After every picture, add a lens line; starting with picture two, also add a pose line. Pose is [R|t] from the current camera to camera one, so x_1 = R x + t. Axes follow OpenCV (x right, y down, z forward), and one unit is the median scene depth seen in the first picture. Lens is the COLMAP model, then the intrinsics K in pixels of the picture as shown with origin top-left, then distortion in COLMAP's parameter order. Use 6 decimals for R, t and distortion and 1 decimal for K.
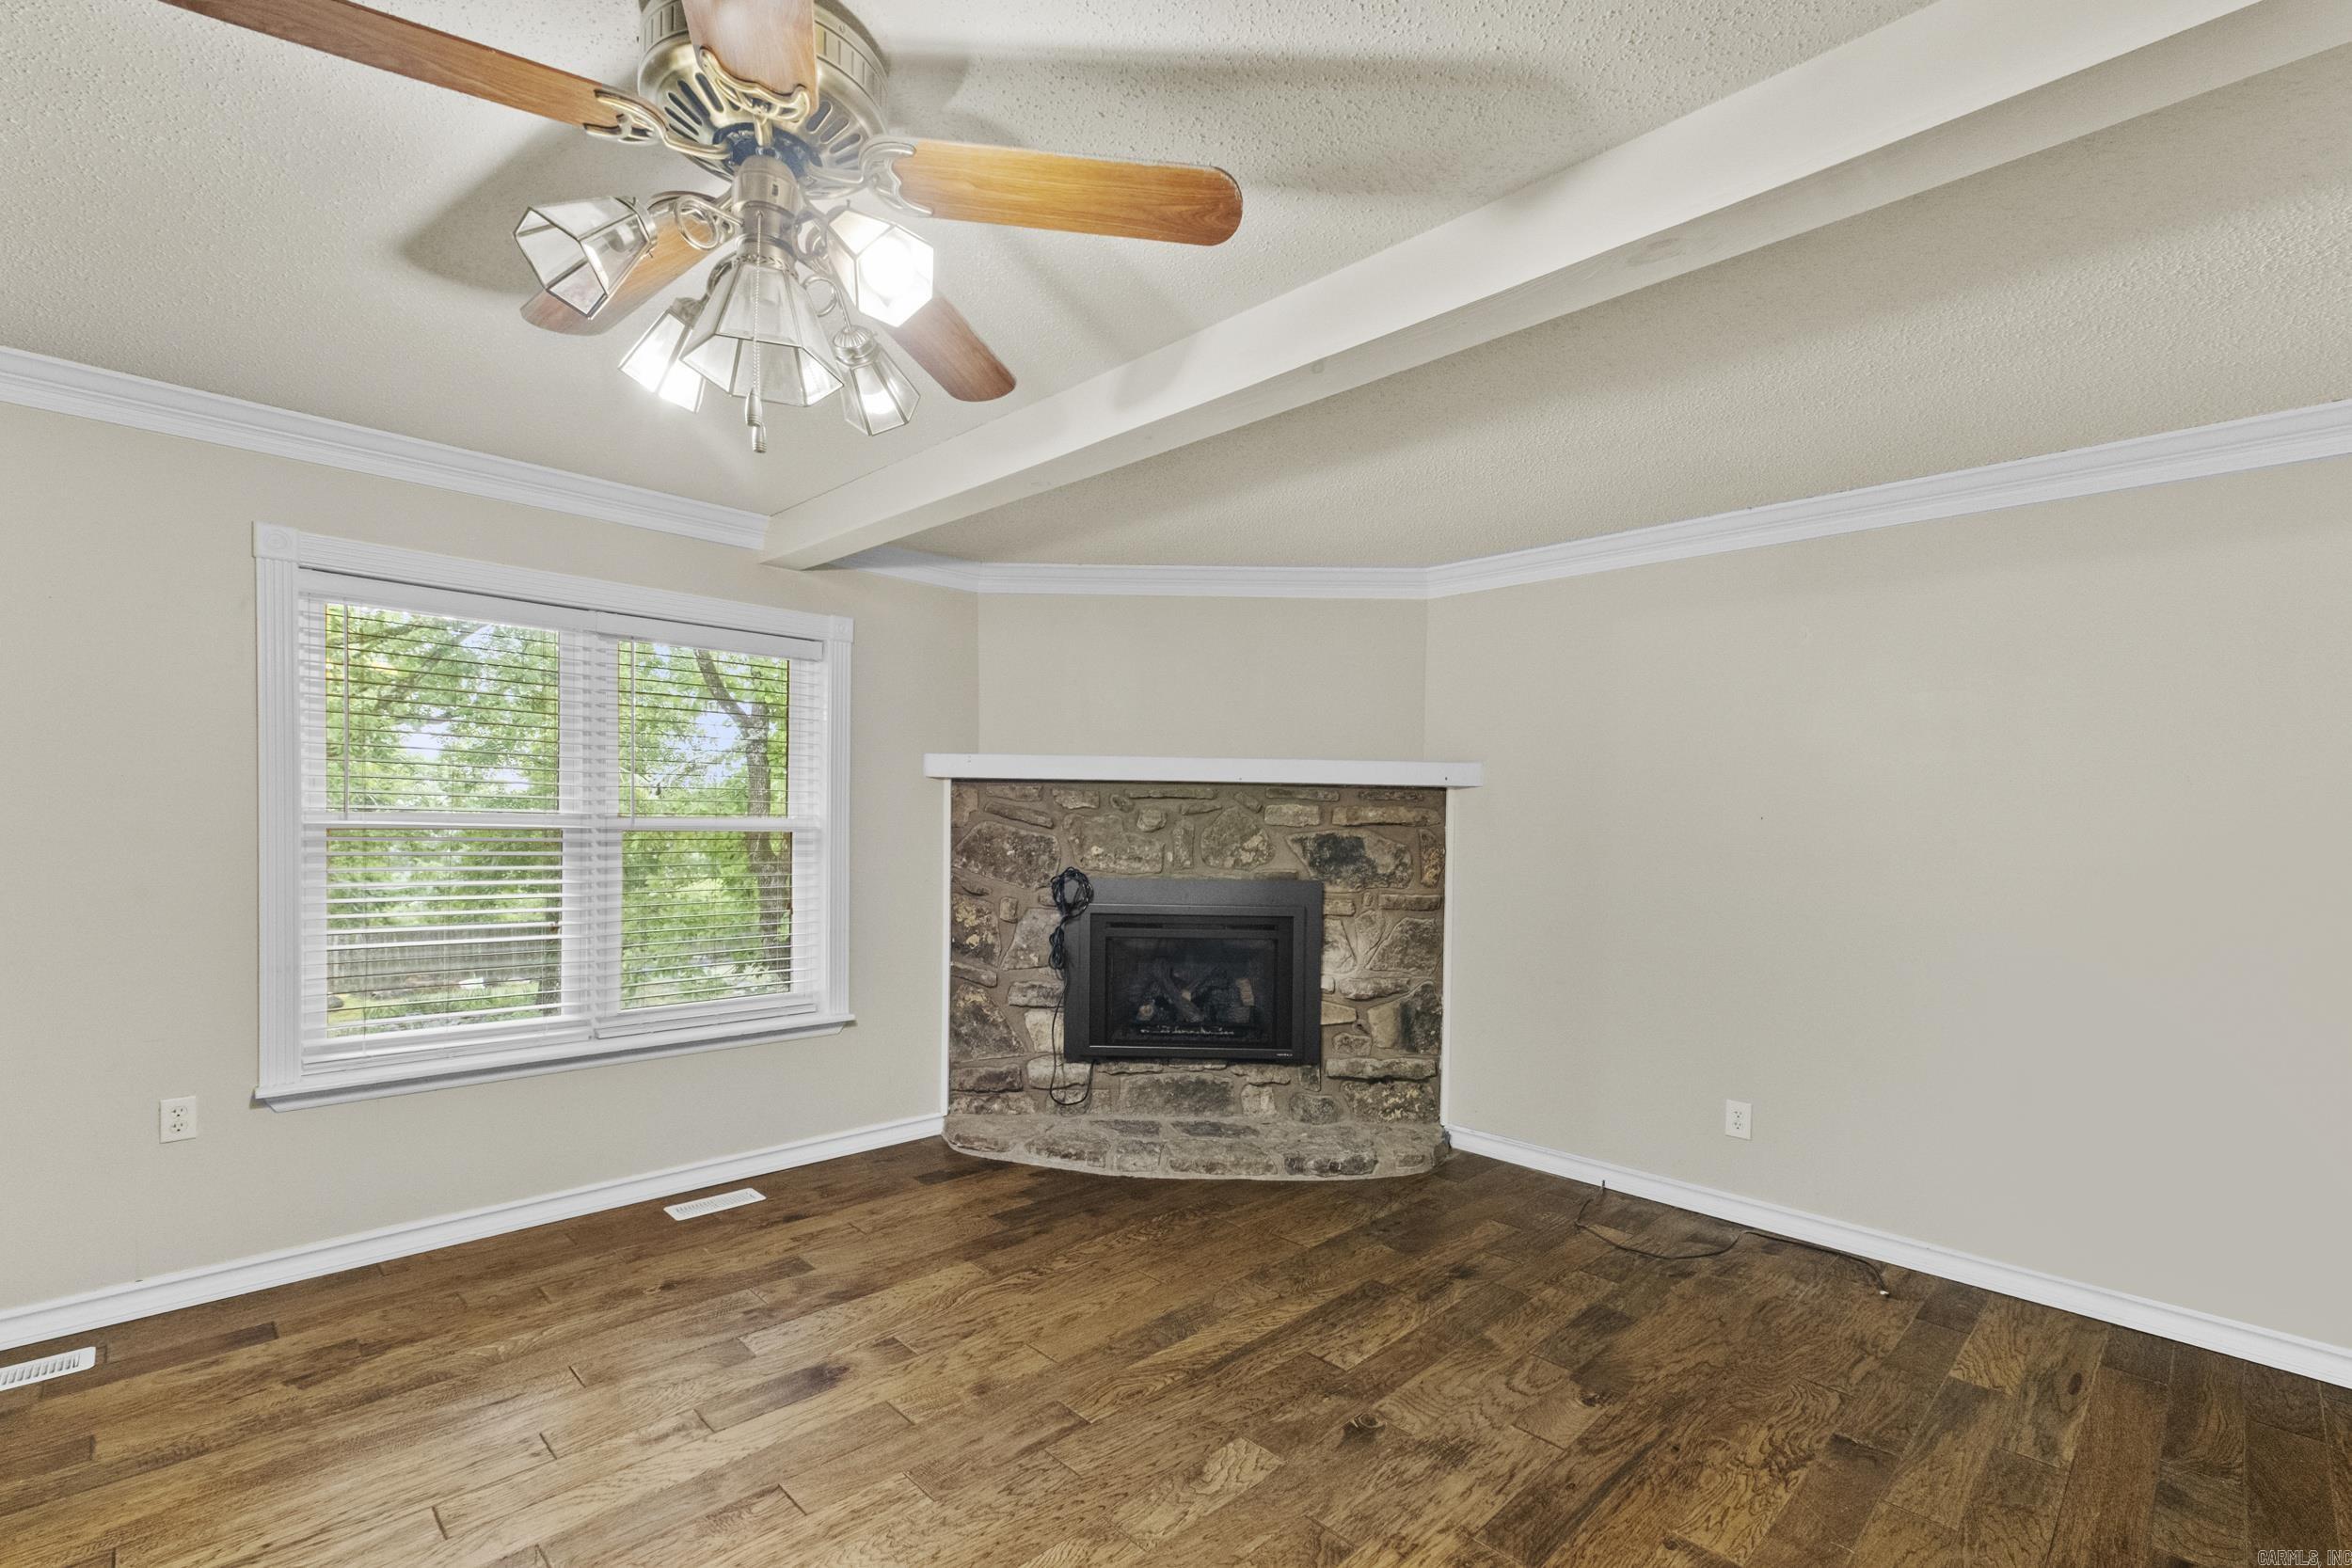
lens RADIAL K [[1031.2, 0, 1125.8], [0, 1031.2, 847.4], [0, 0, 1]] dist [0.008378, 0.002112]
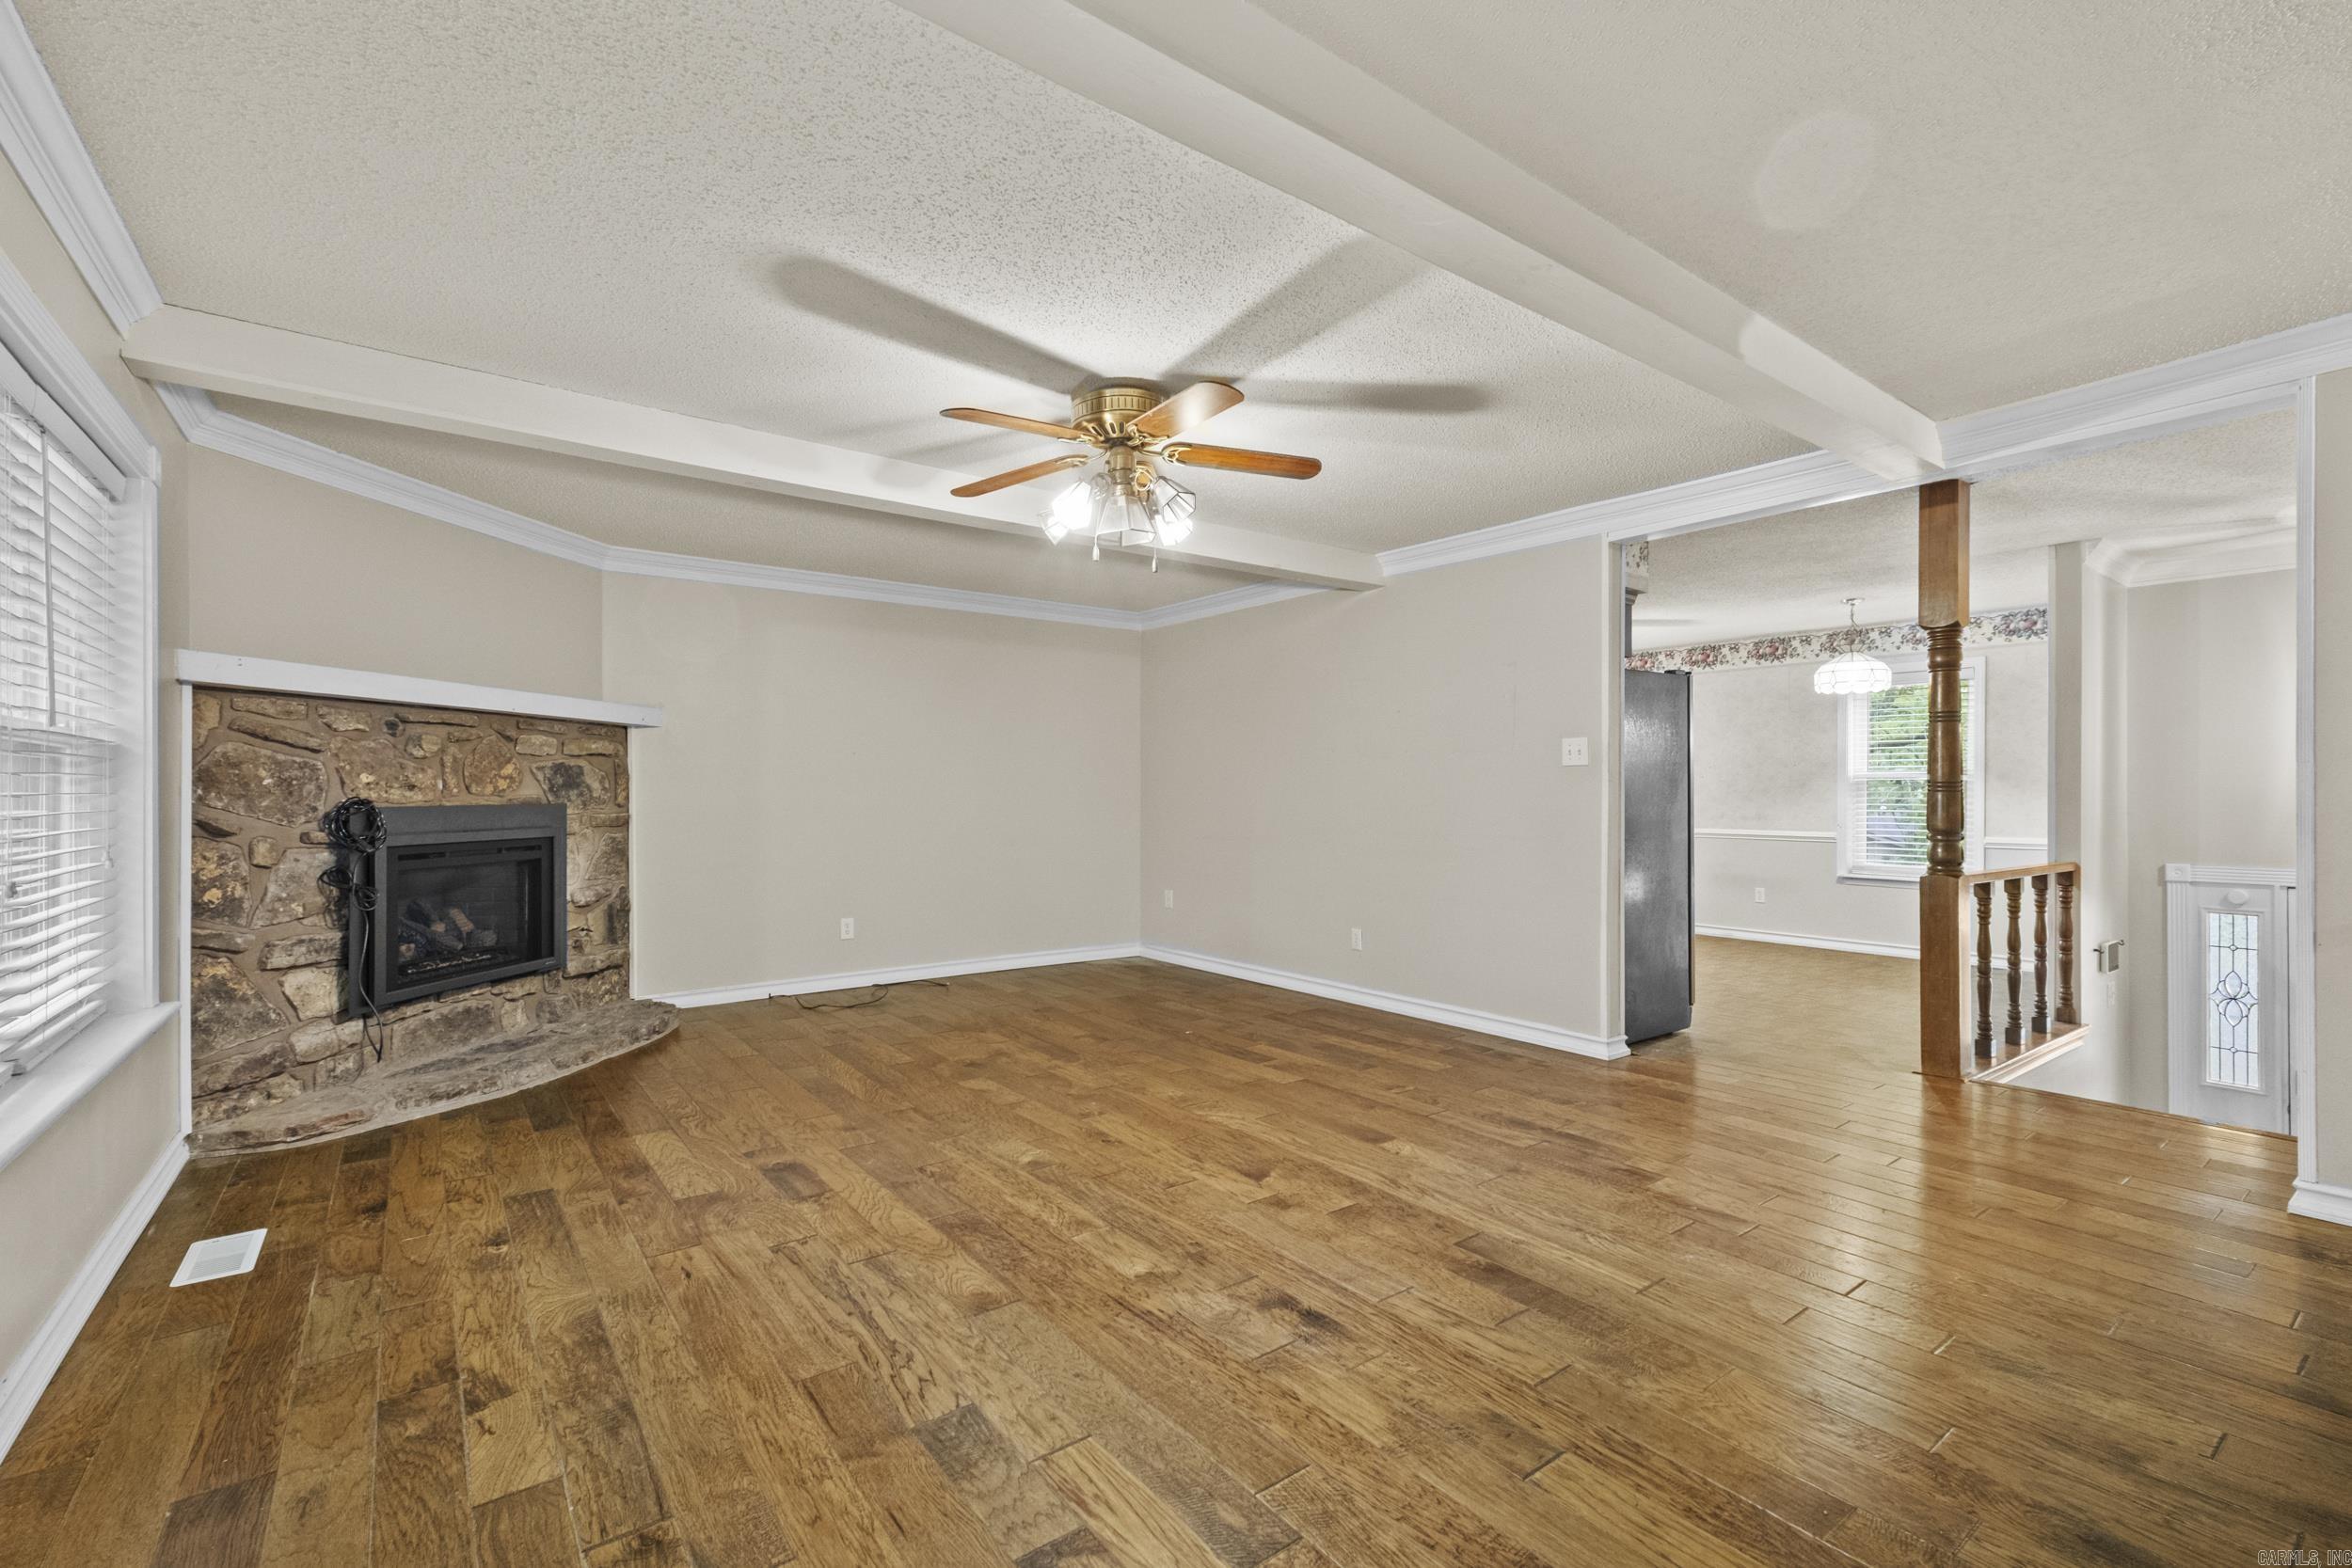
lens RADIAL K [[1031.2, 0, 1172.3], [0, 1031.2, 786.4], [0, 0, 1]] dist [0.008378, 0.002112]
pose [[0.126230, -0.011366, 0.991936, -0.839122], [0.029152, 0.999545, 0.007744, 0.023456], [-0.991573, 0.027939, 0.126504, 0.193298]]
